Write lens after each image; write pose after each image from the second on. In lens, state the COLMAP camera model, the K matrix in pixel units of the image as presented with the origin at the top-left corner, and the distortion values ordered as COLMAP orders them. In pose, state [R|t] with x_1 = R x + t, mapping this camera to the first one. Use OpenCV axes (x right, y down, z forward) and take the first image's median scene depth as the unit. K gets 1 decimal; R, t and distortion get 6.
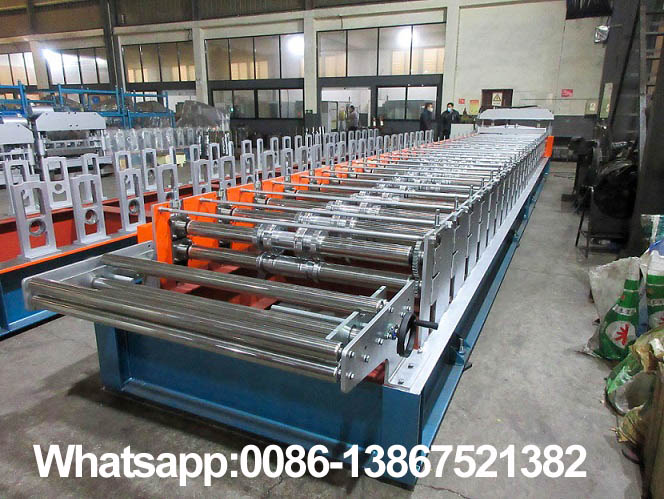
lens RADIAL K [[496.9, 0, 331.2], [0, 496.9, 250.2], [0, 0, 1]] dist [0.003998, 0.003433]
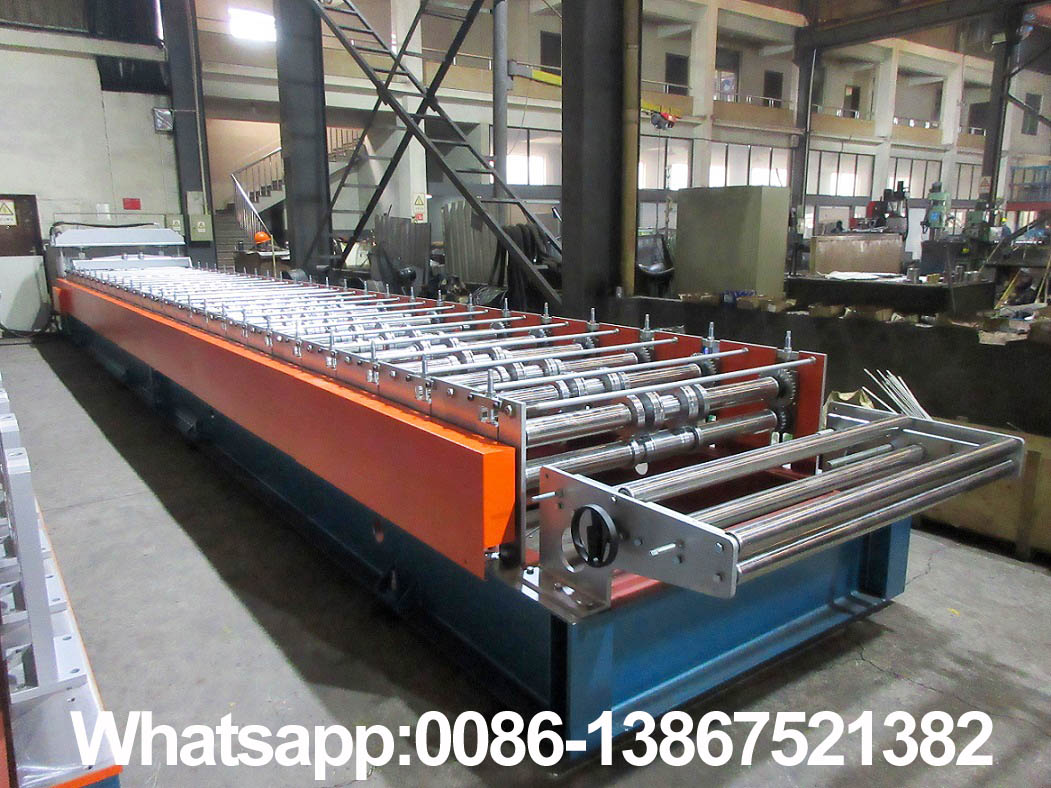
lens RADIAL K [[786.5, 0, 524.9], [0, 786.5, 393.2], [0, 0, 1]] dist [0.003998, 0.003433]
pose [[0.478359, -0.185492, 0.858350, -0.203656], [0.244188, 0.966985, 0.072882, -0.030789], [-0.843531, 0.174735, 0.507861, 0.100822]]
